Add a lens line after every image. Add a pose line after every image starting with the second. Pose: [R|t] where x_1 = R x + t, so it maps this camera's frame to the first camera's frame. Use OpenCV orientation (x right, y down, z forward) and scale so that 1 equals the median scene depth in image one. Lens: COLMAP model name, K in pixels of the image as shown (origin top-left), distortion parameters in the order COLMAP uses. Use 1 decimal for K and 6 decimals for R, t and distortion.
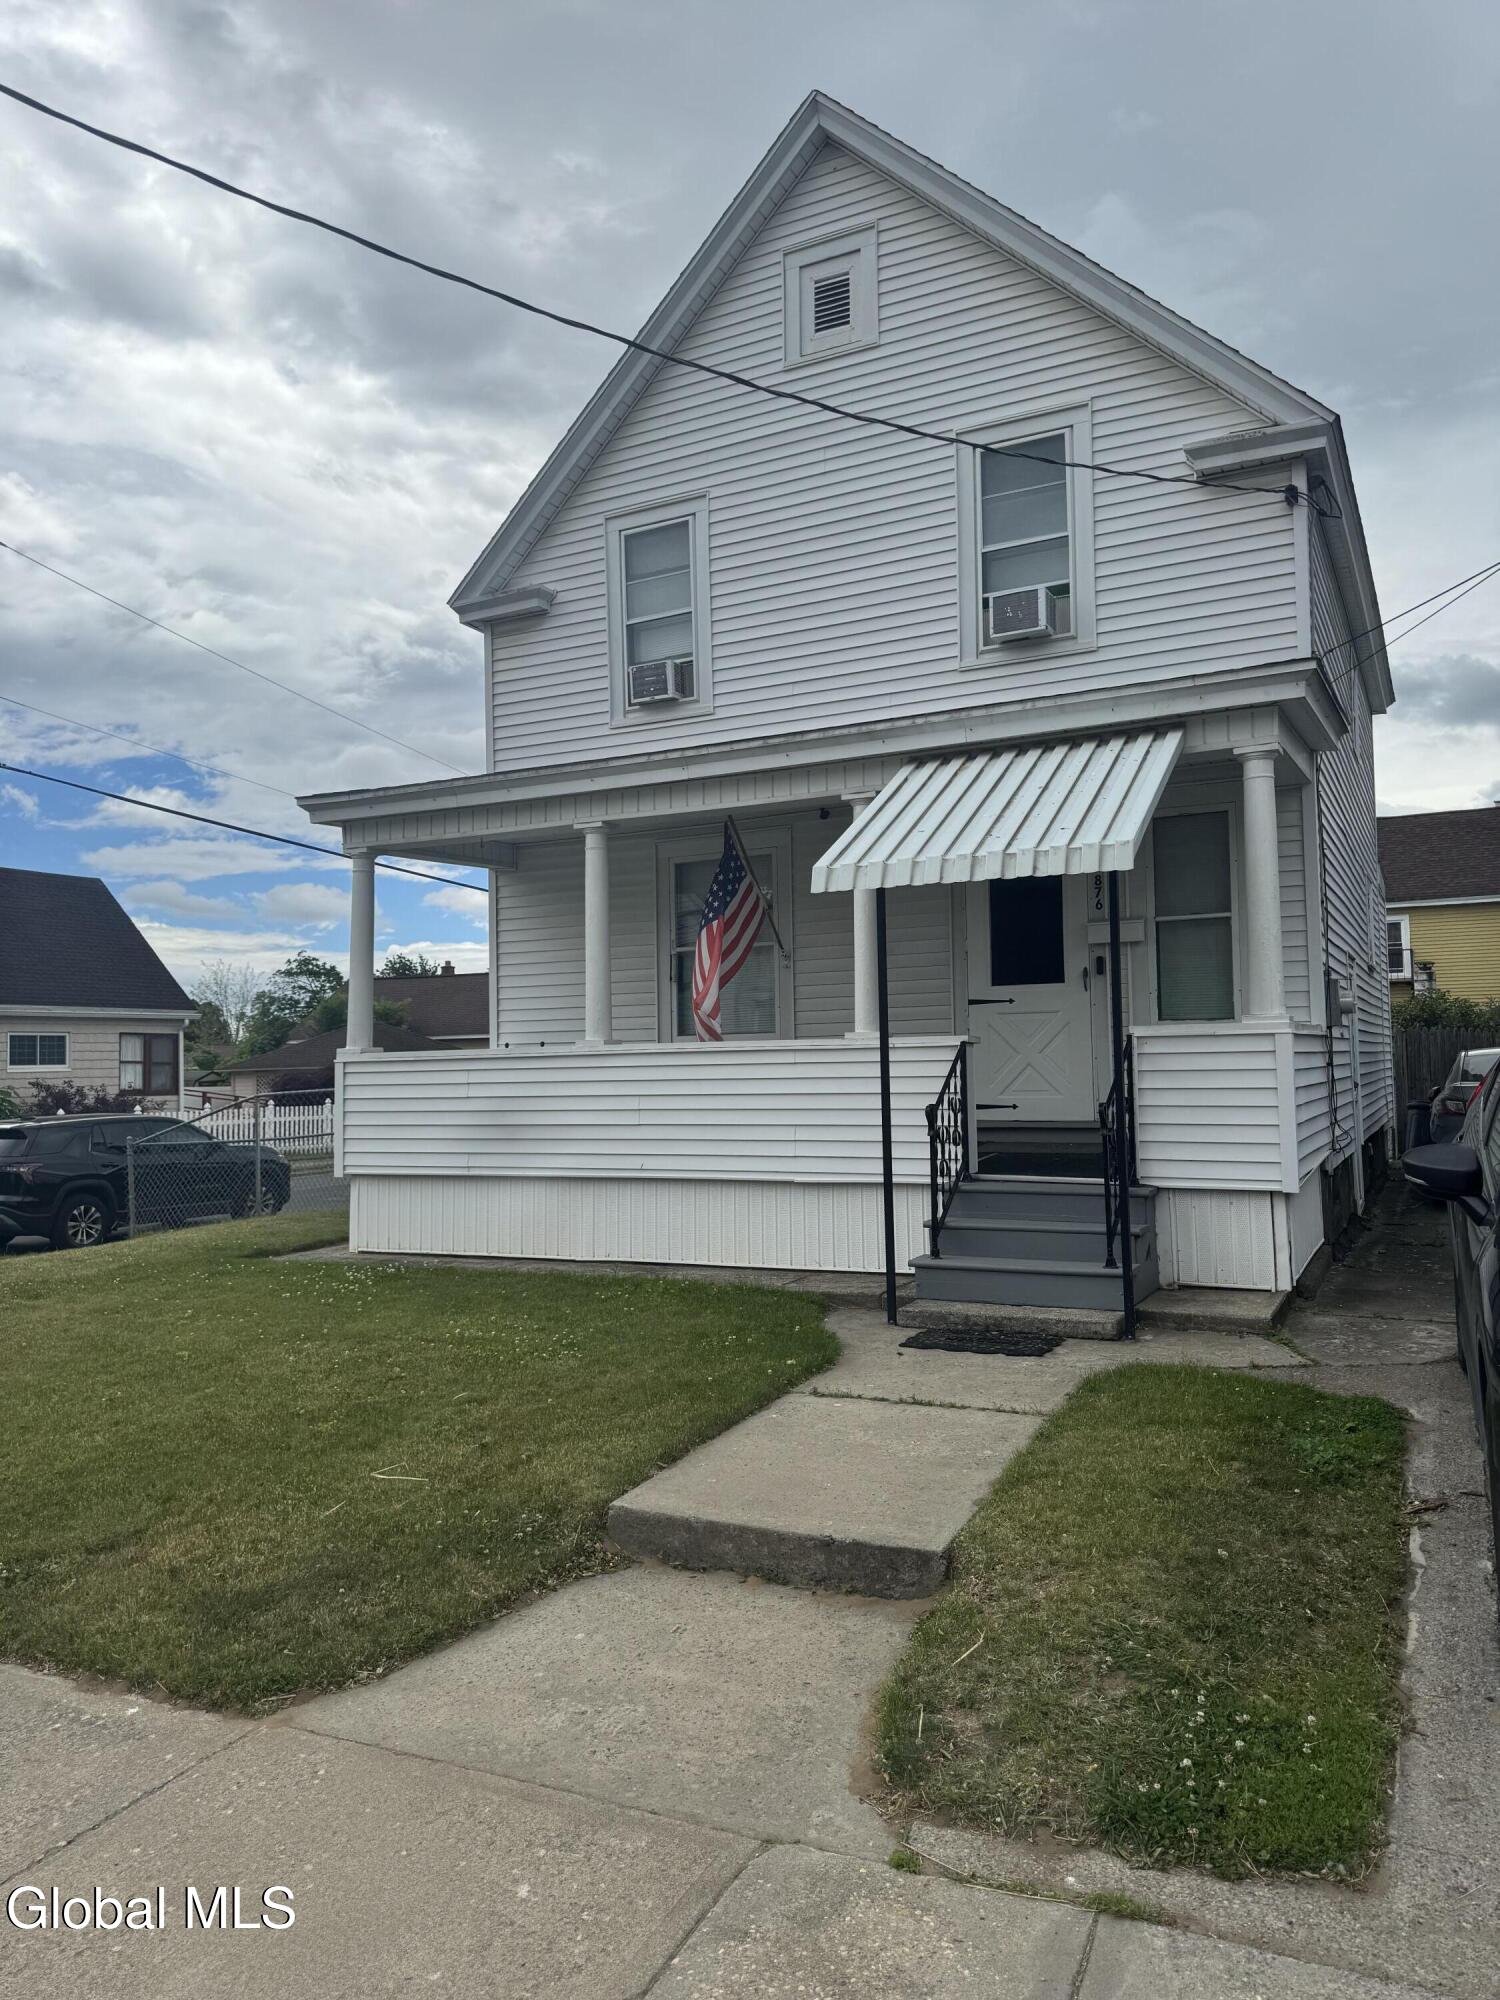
lens RADIAL K [[1398.4, 0, 750.0], [0, 1398.4, 1000.0], [0, 0, 1]] dist [0.116087, -0.191648]
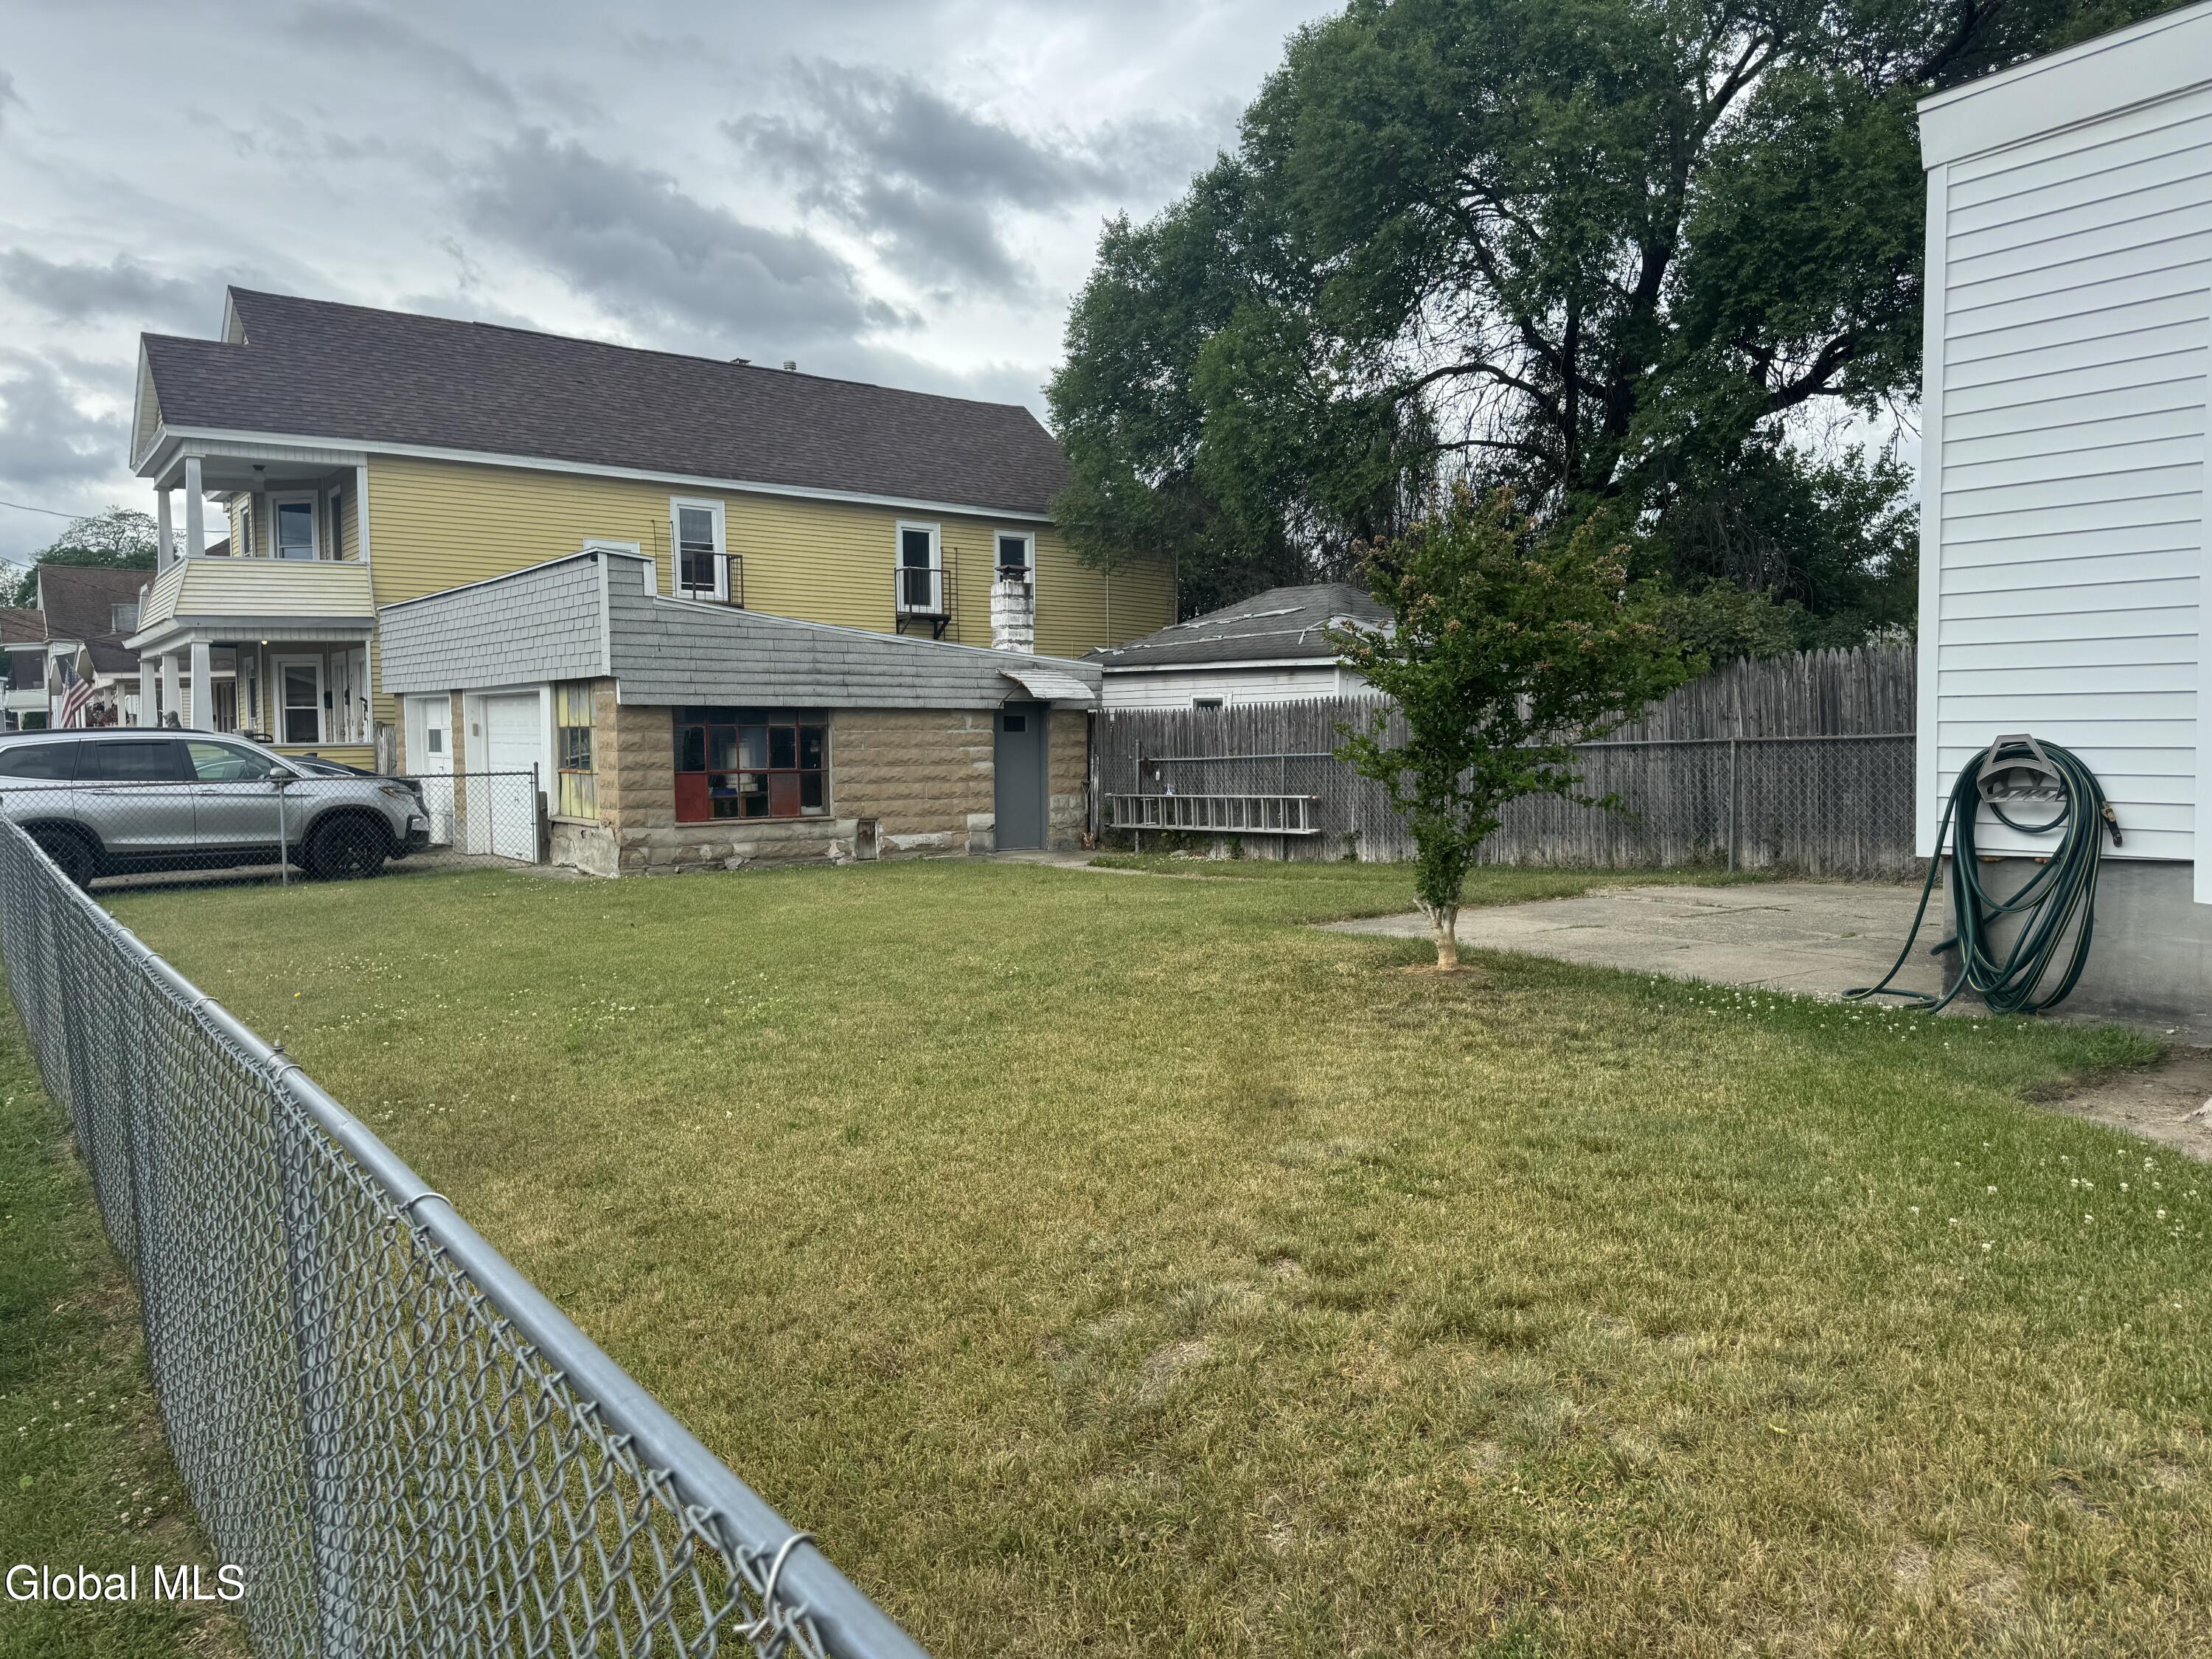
lens RADIAL K [[1526.6, 0, 1106.0], [0, 1526.6, 829.5], [0, 0, 1]] dist [0.045794, -0.073001]
pose [[0.443074, -0.040582, 0.895566, -0.324246], [-0.046789, 0.996567, 0.068308, 0.119395], [-0.895263, -0.072168, 0.439654, 1.870293]]
